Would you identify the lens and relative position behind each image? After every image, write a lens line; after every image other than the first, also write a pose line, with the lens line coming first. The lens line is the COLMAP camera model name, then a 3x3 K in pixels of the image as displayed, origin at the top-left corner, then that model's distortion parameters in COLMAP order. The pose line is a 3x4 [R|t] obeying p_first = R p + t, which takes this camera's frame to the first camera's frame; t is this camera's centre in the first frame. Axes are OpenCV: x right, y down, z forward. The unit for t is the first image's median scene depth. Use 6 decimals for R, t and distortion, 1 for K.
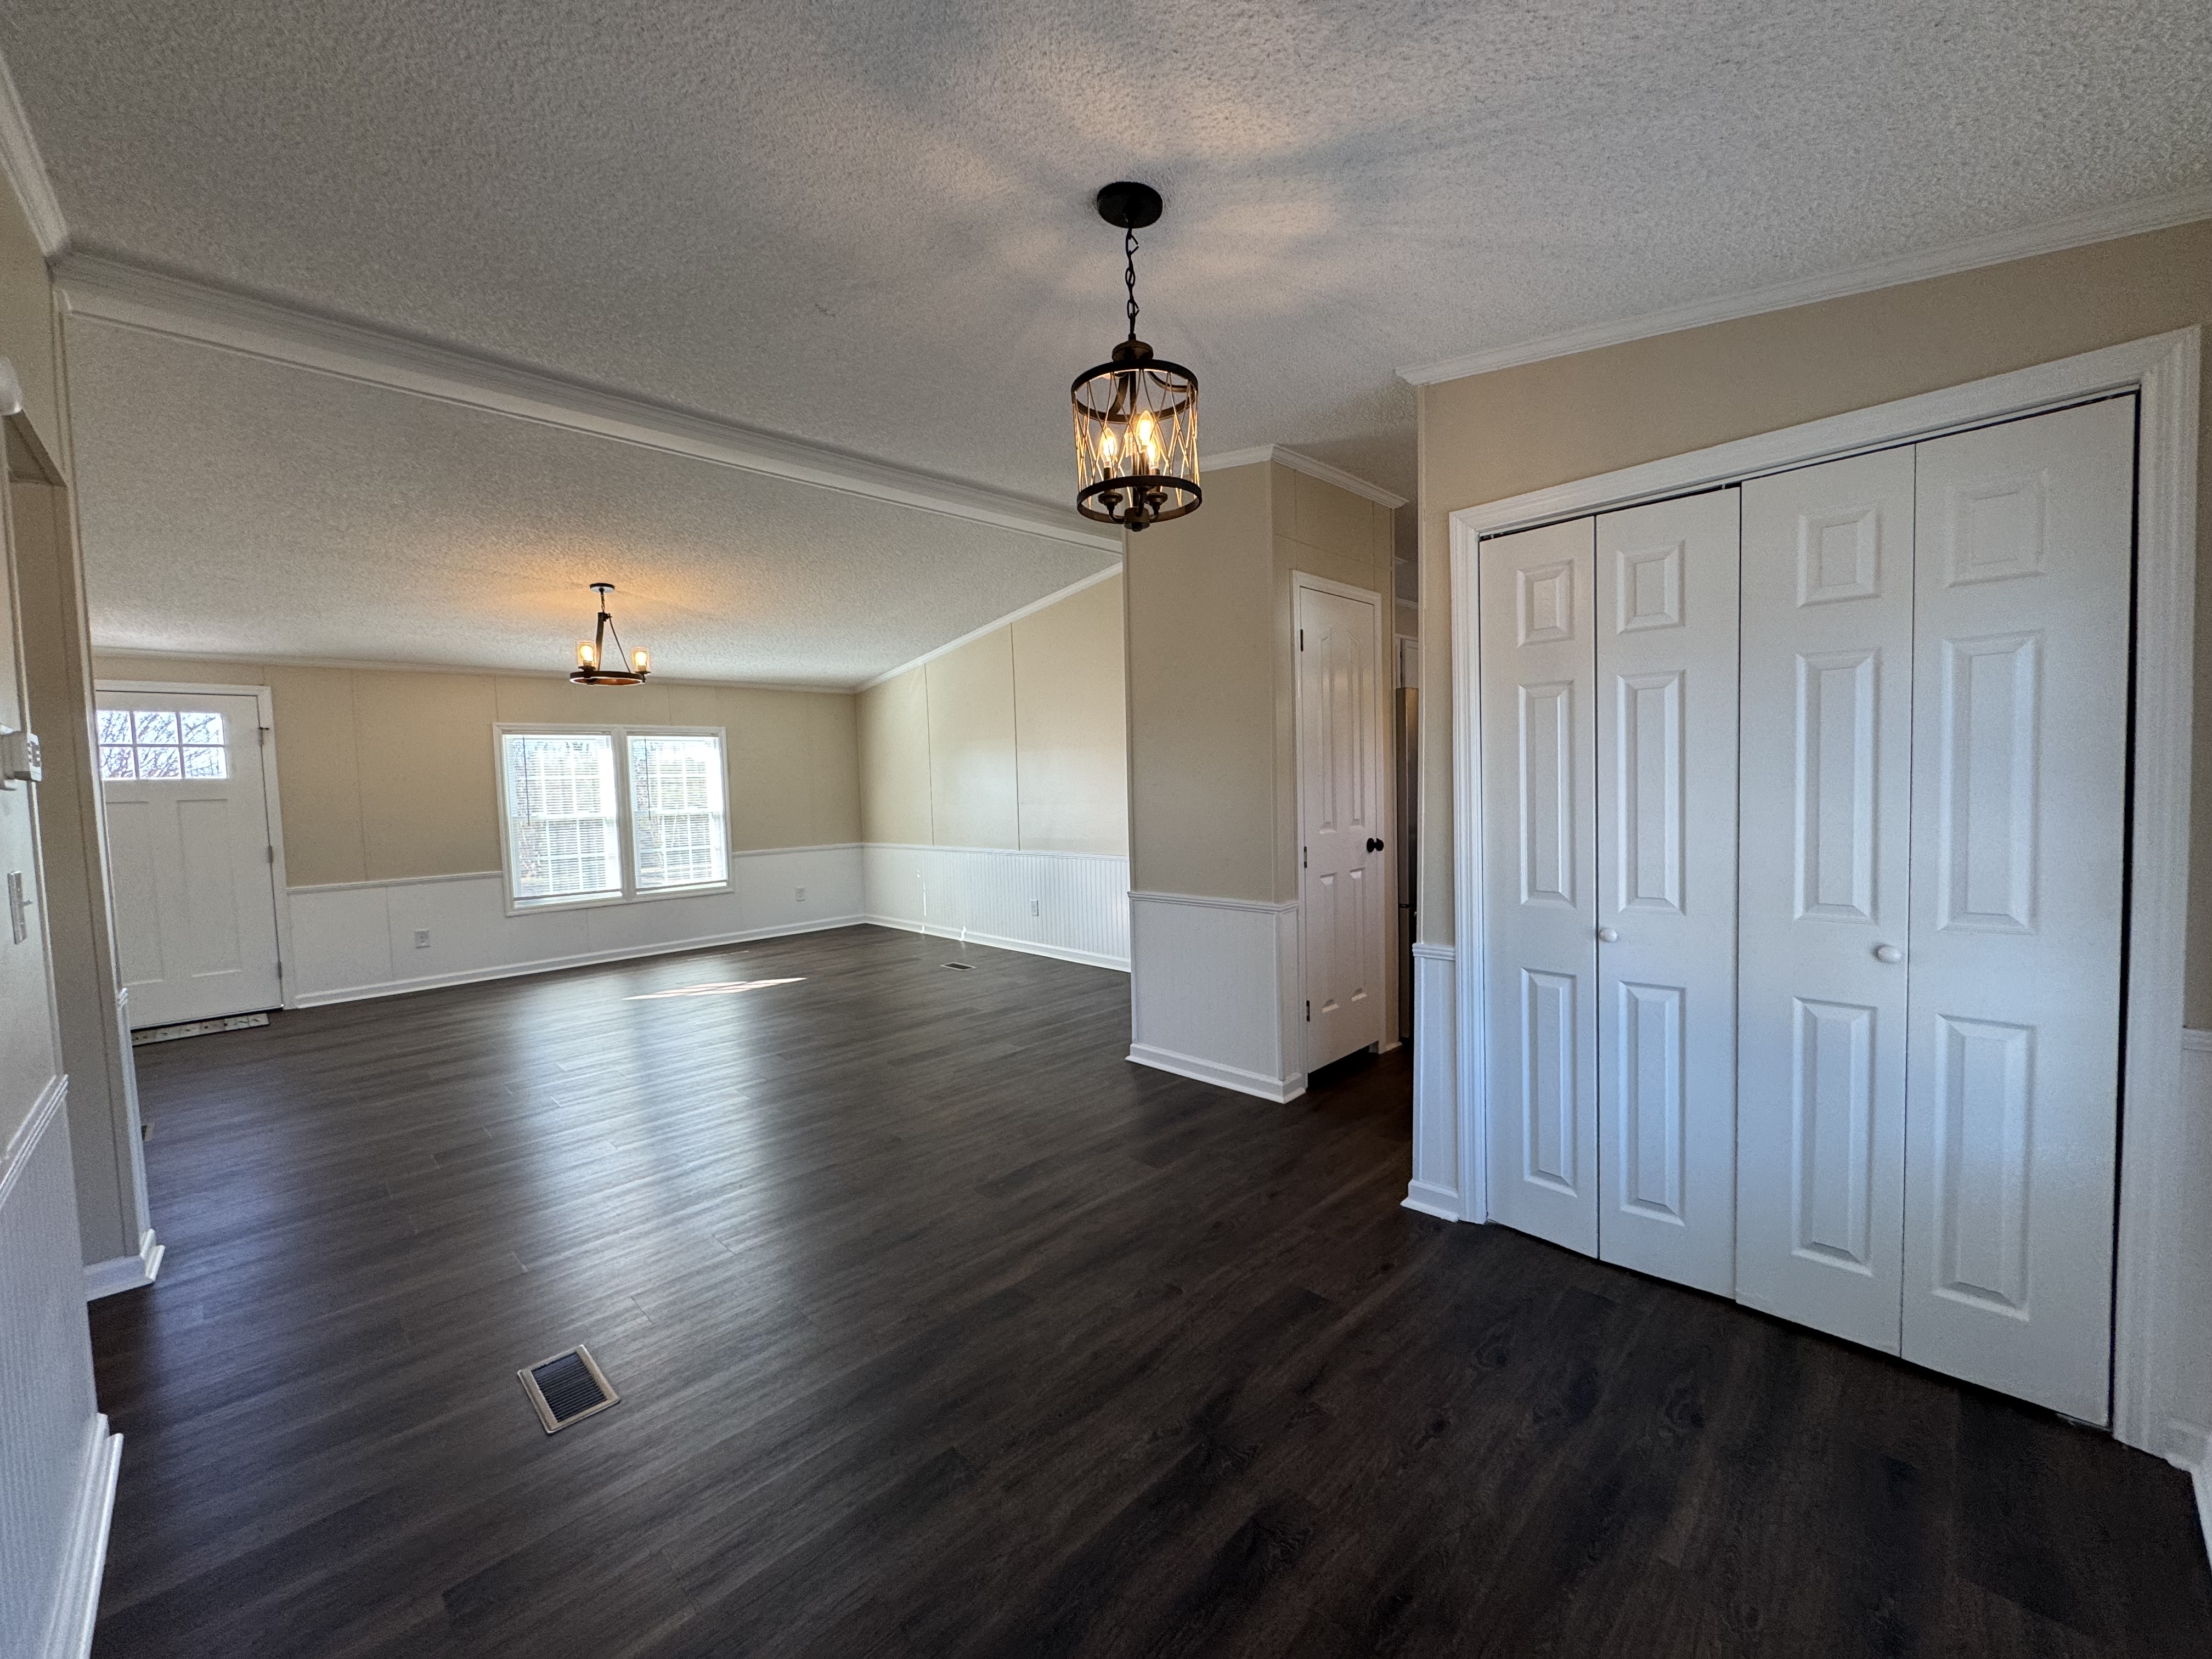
lens RADIAL K [[881.3, 0, 1093.6], [0, 881.3, 828.0], [0, 0, 1]] dist [-0.002313, -0.000040]
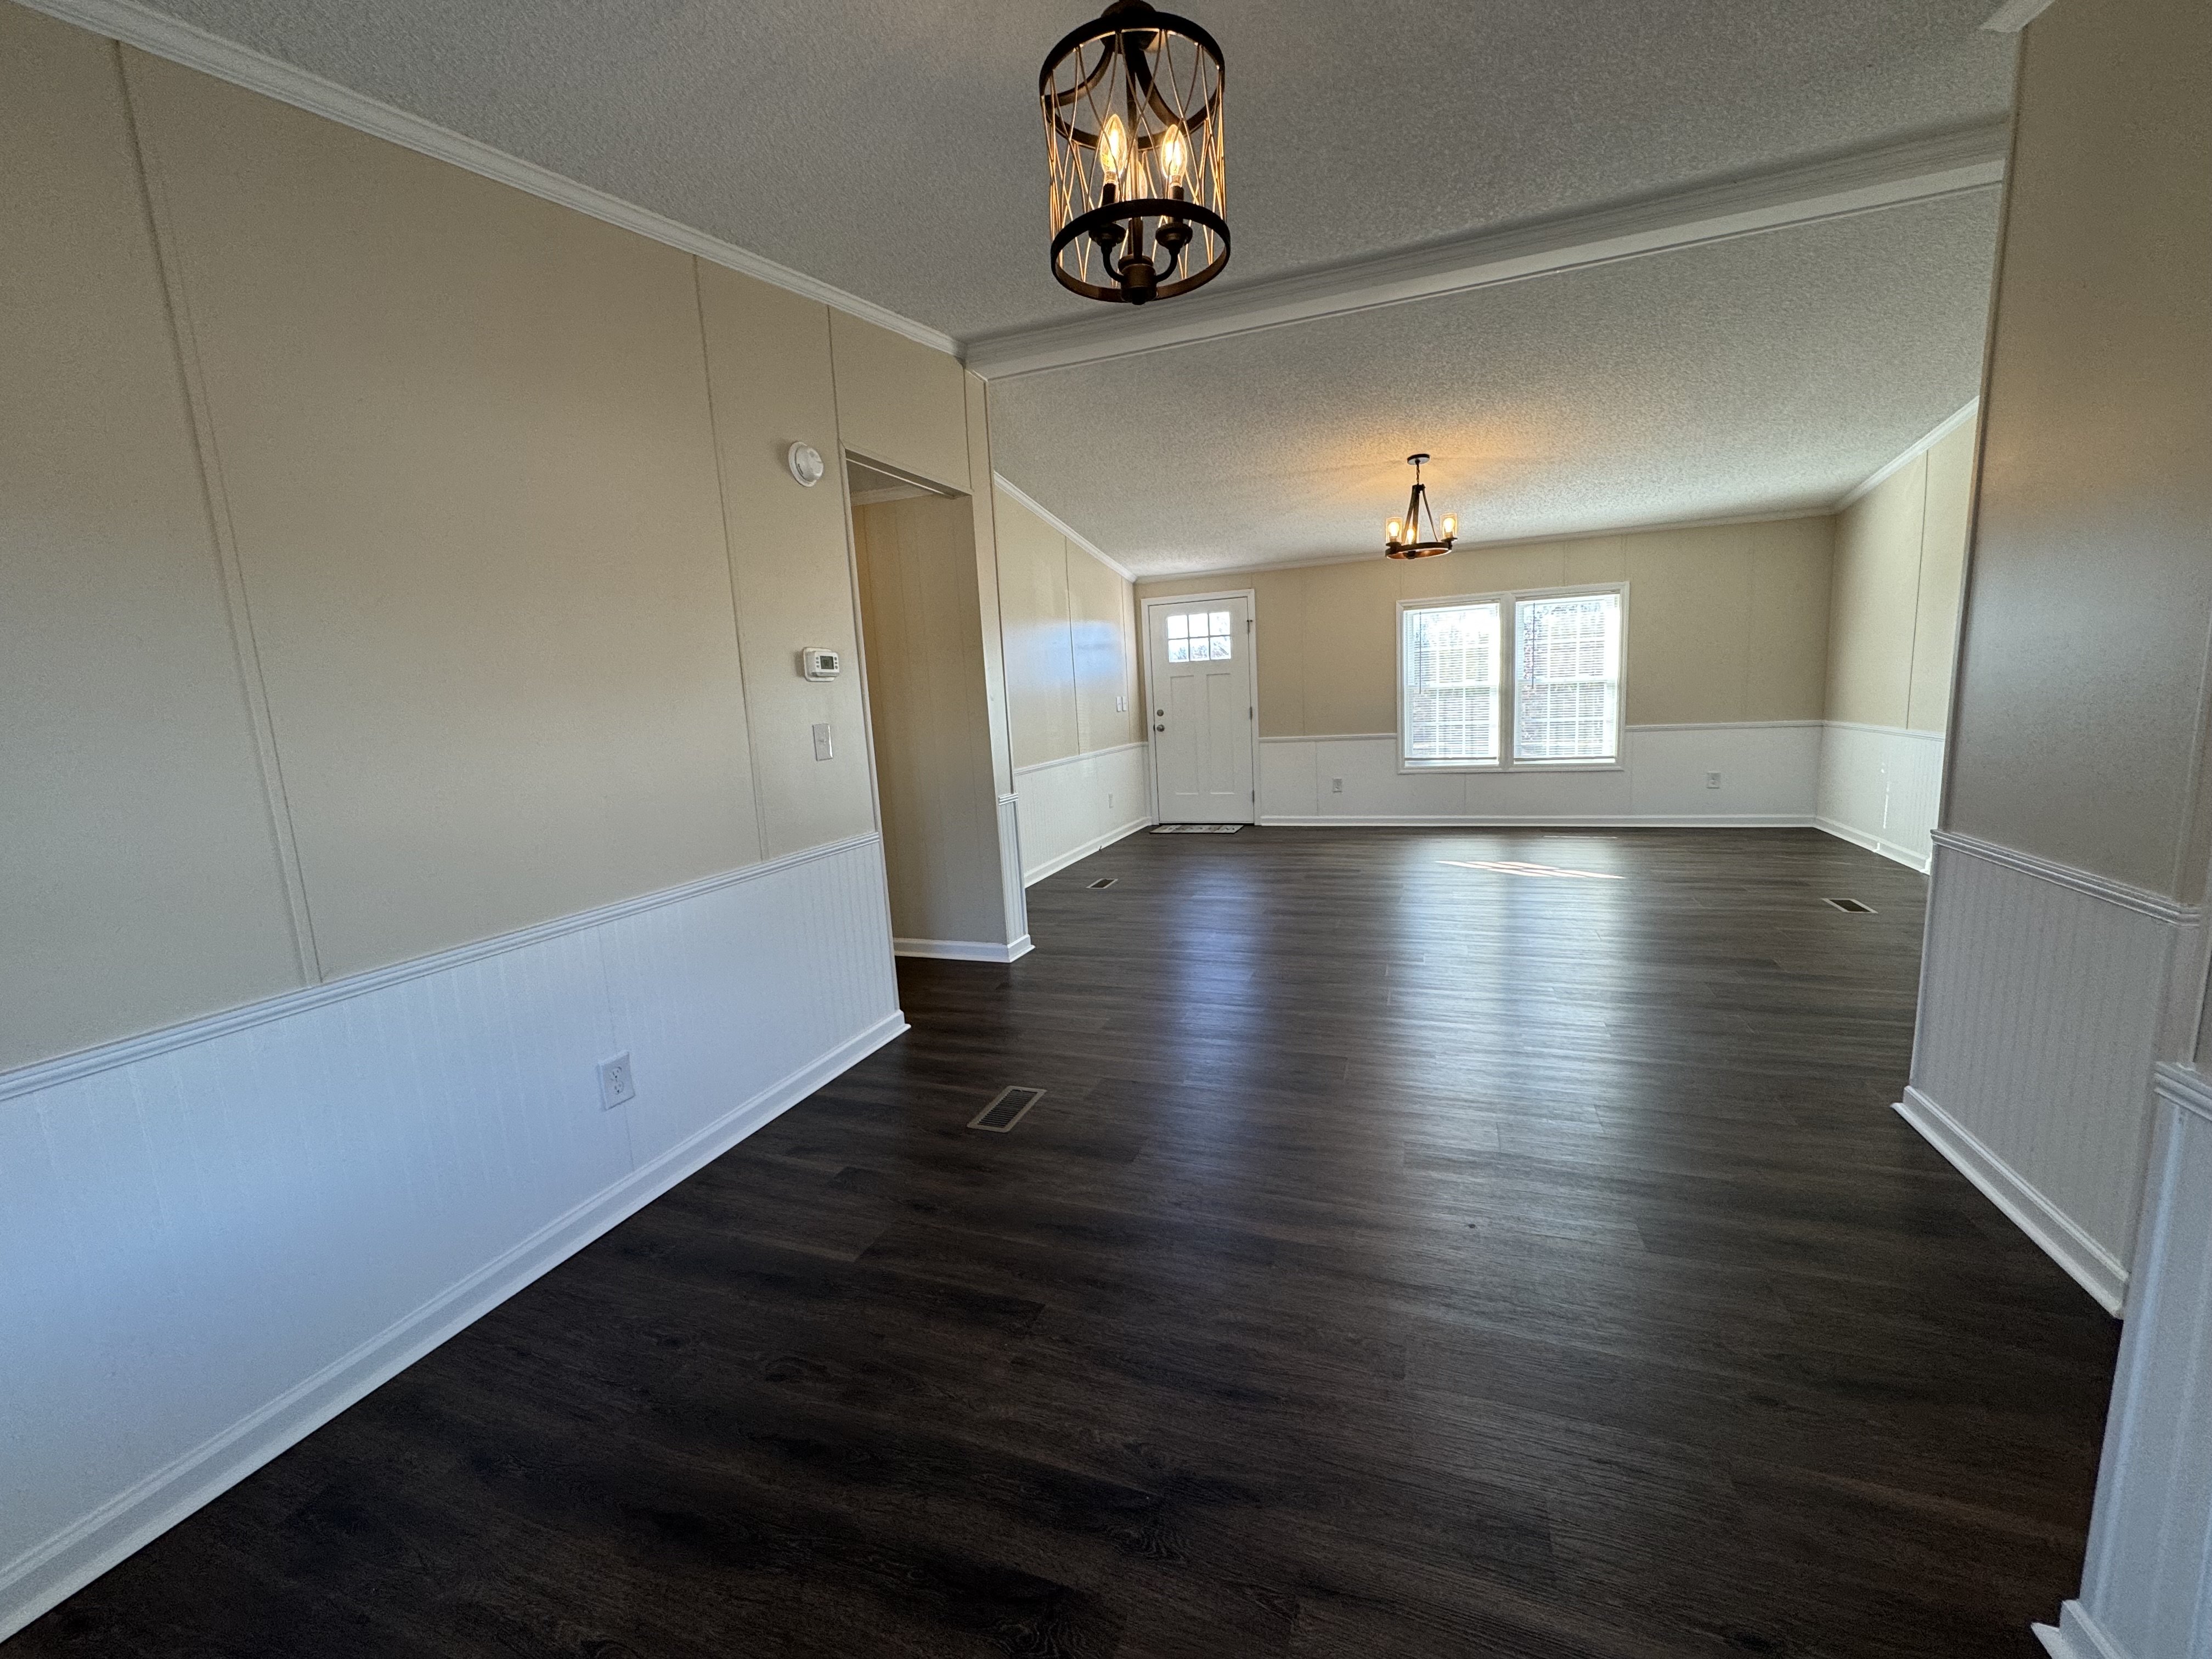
lens RADIAL K [[879.4, 0, 1114.8], [0, 879.4, 818.4], [0, 0, 1]] dist [0.000626, 0.000074]
pose [[0.426241, 0.139063, -0.893857, 0.232922], [-0.008508, 0.988686, 0.149759, -0.011101], [0.904570, -0.056228, 0.422601, 0.208185]]
